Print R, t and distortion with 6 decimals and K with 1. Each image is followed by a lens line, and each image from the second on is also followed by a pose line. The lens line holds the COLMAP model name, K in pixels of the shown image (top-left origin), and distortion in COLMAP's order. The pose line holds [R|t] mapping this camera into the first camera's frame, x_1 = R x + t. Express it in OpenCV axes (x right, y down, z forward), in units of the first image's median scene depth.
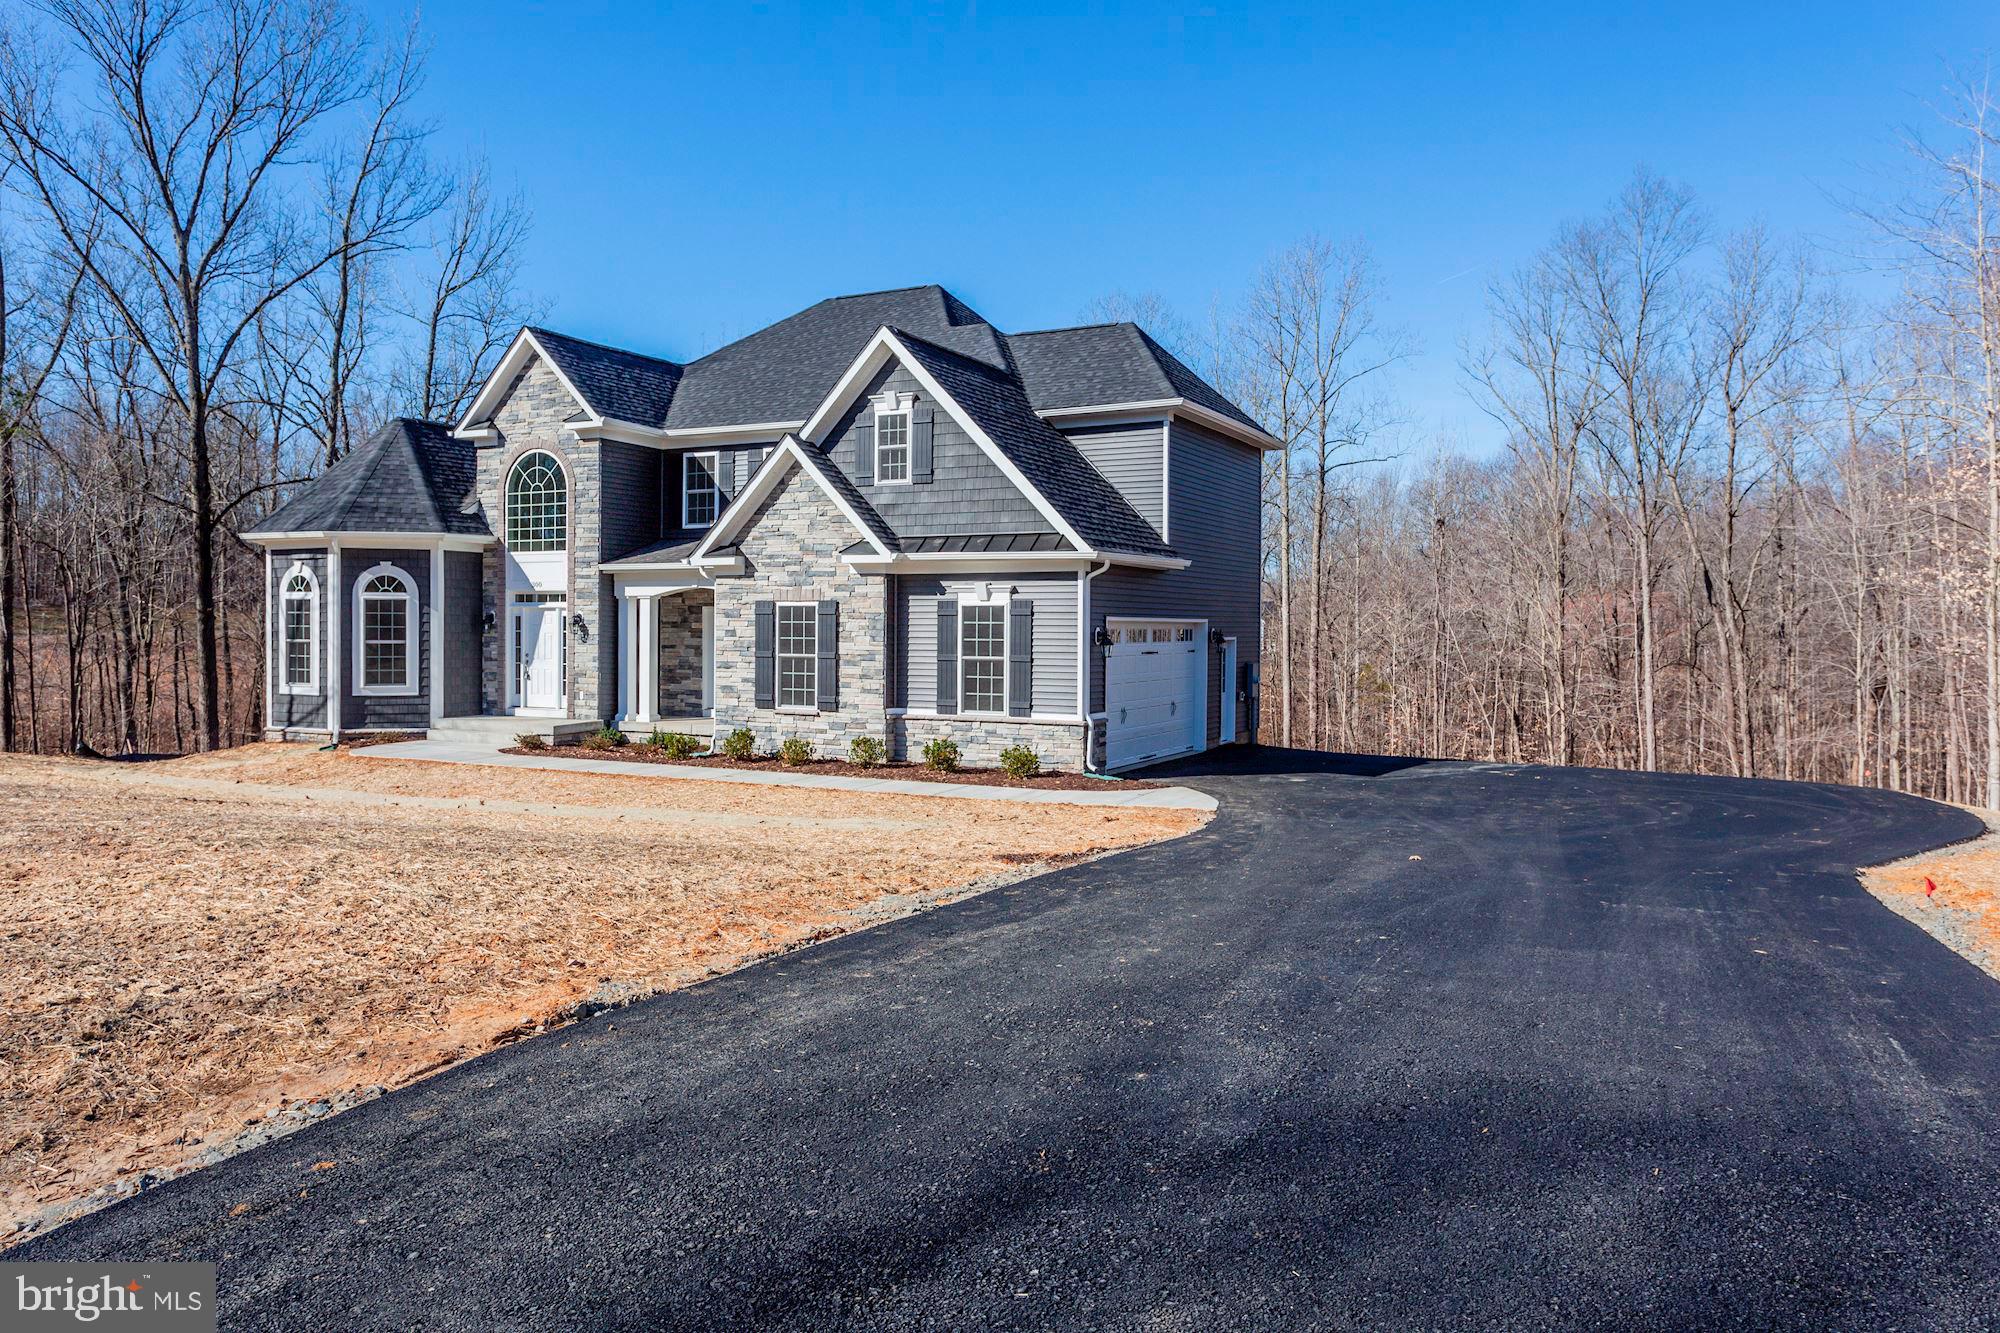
lens RADIAL K [[1353.0, 0, 983.9], [0, 1353.0, 631.3], [0, 0, 1]] dist [-0.008352, 0.005610]
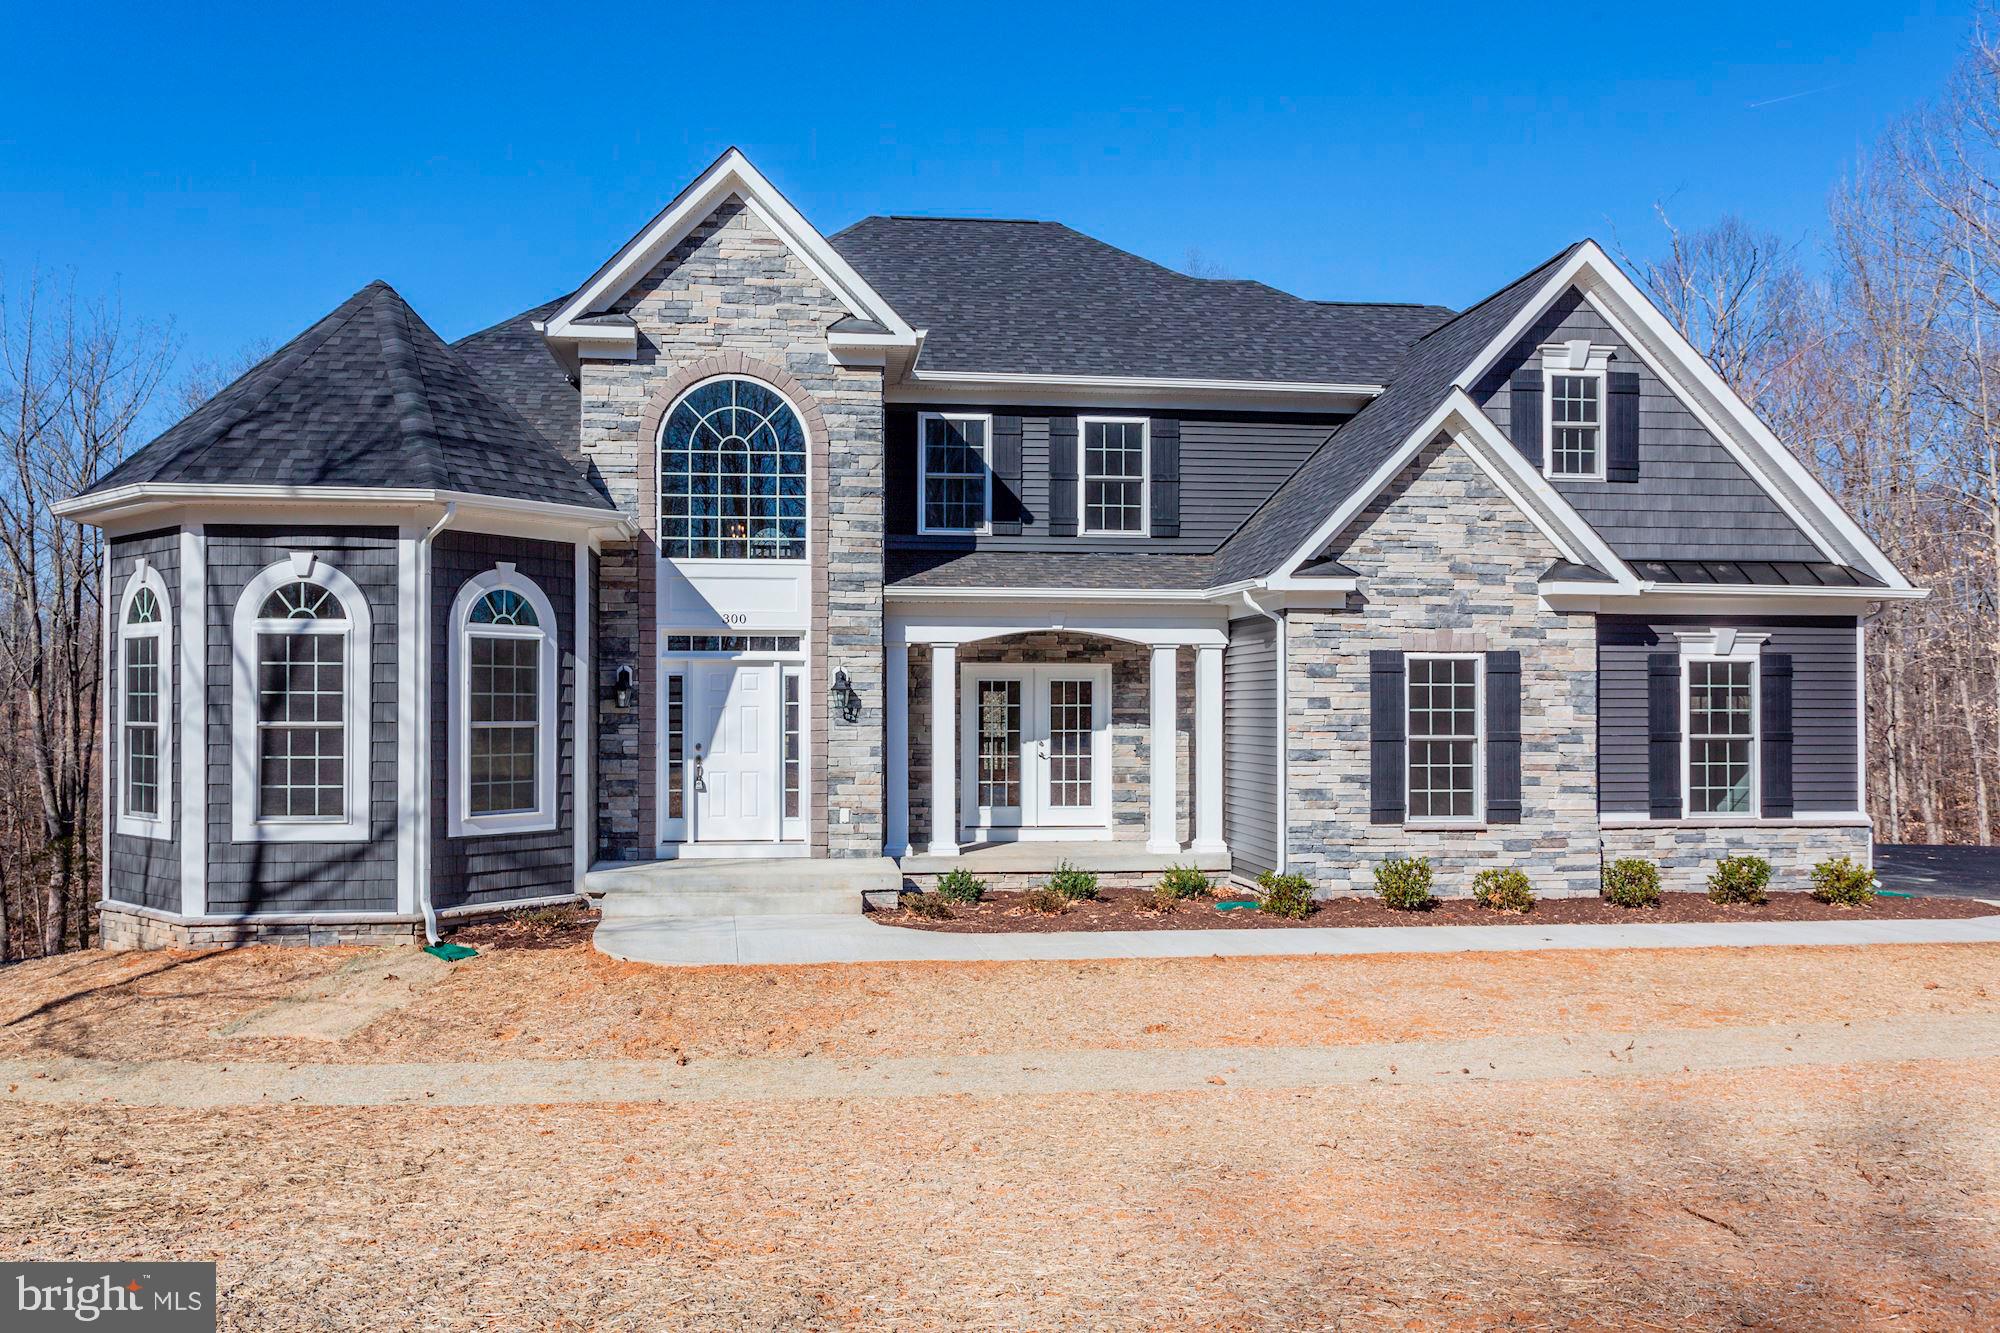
lens RADIAL K [[1426.0, 0, 903.8], [0, 1426.0, 684.4], [0, 0, 1]] dist [-0.006873, 0.006163]
pose [[0.842487, 0.005375, 0.538689, -0.598664], [0.004878, 0.999833, -0.017606, 0.003030], [-0.538694, 0.017461, 0.842321, 0.481804]]
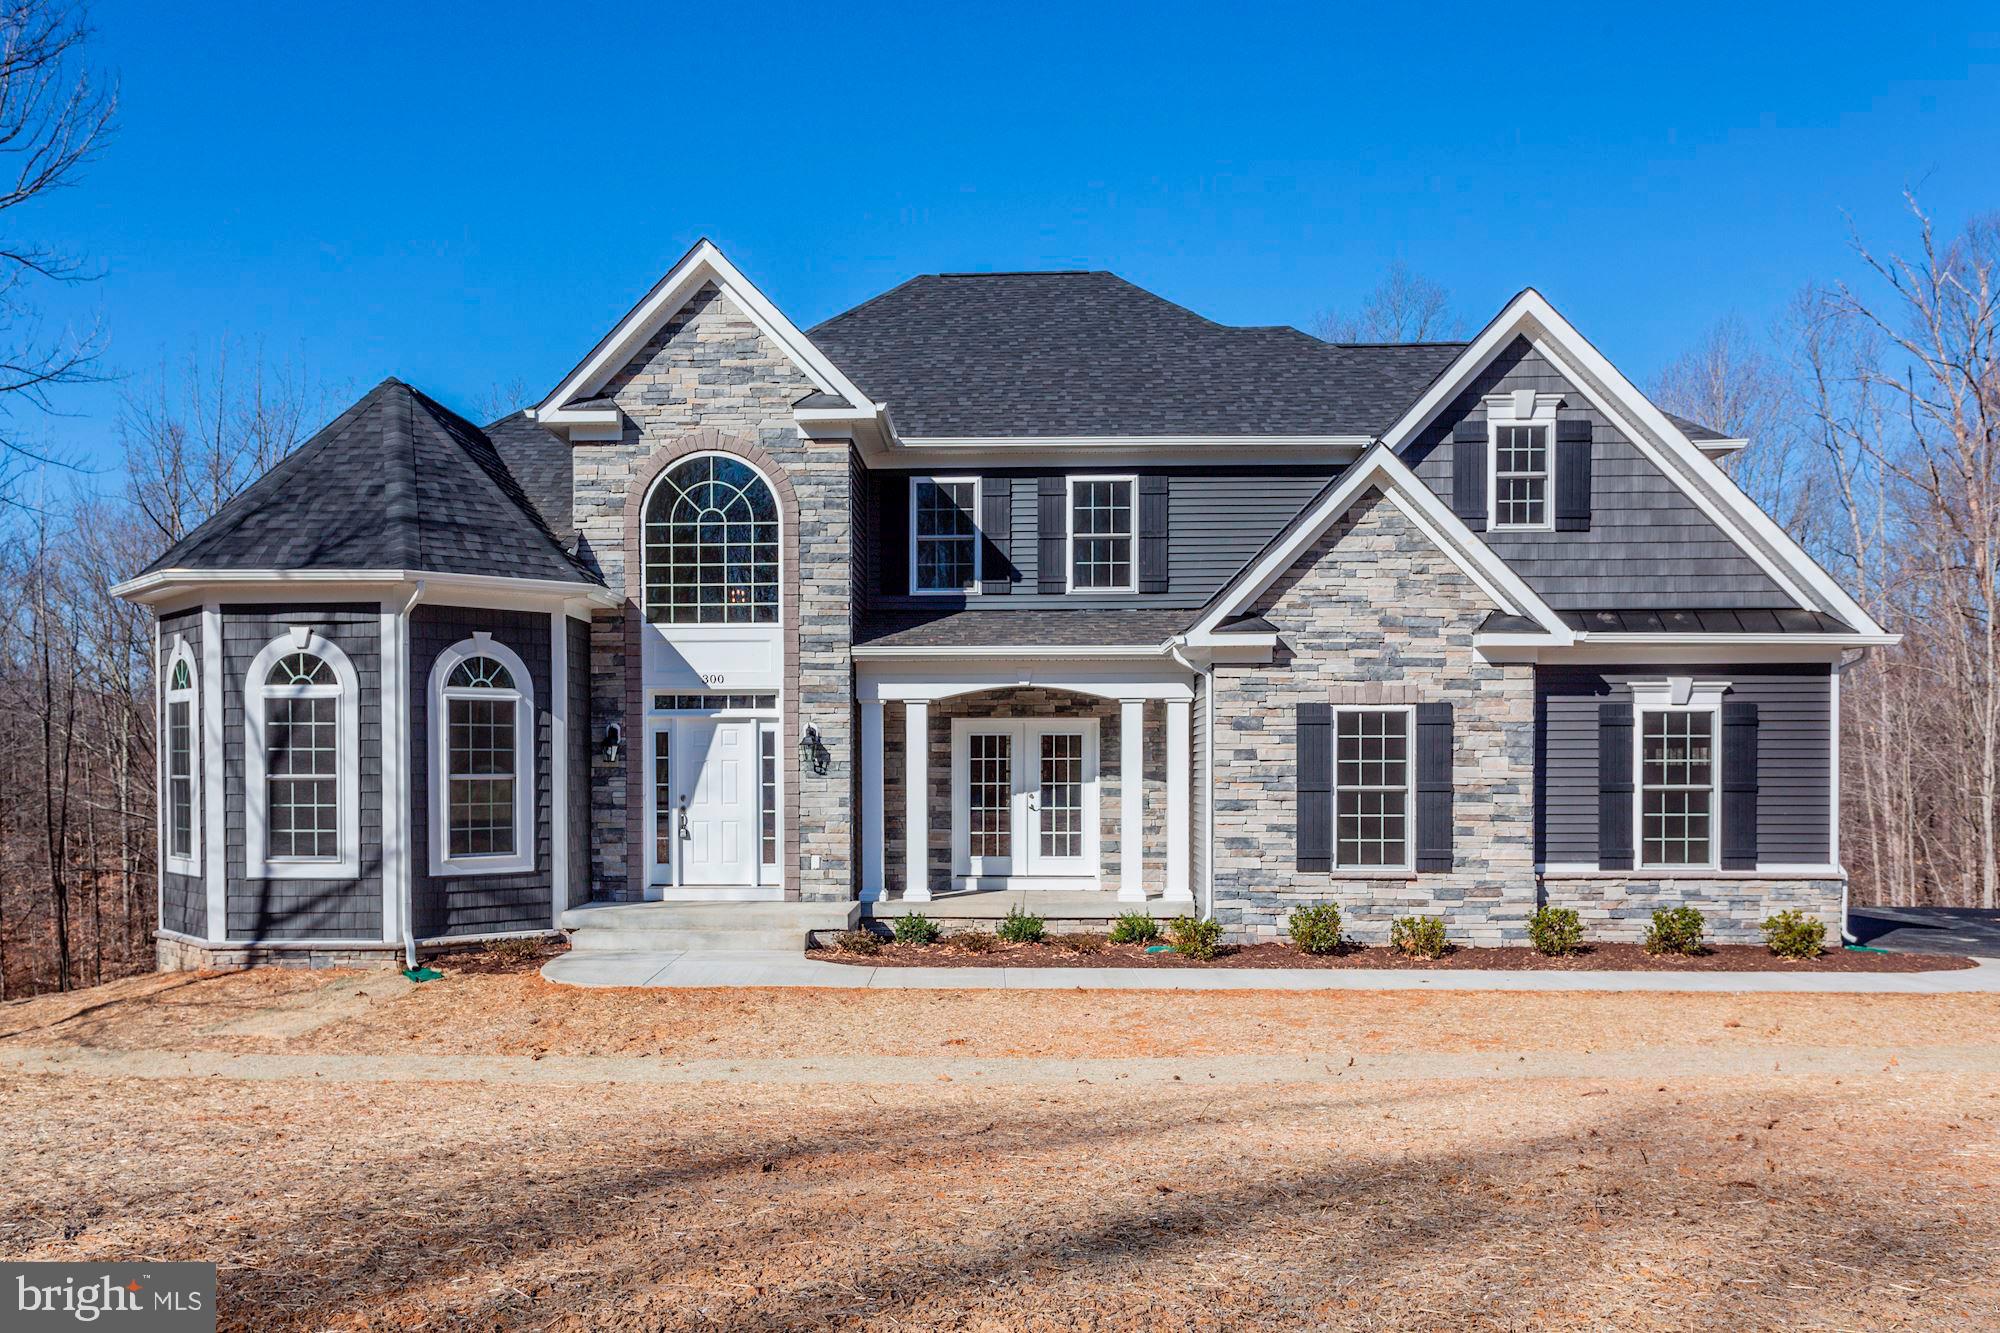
lens RADIAL K [[1550.3, 0, 940.5], [0, 1550.3, 776.6], [0, 0, 1]] dist [0.001038, 0.004662]
pose [[0.911797, -0.008736, 0.410549, -0.530965], [0.007721, 0.999962, 0.004129, 0.006557], [-0.410569, -0.000595, 0.911829, 0.343468]]
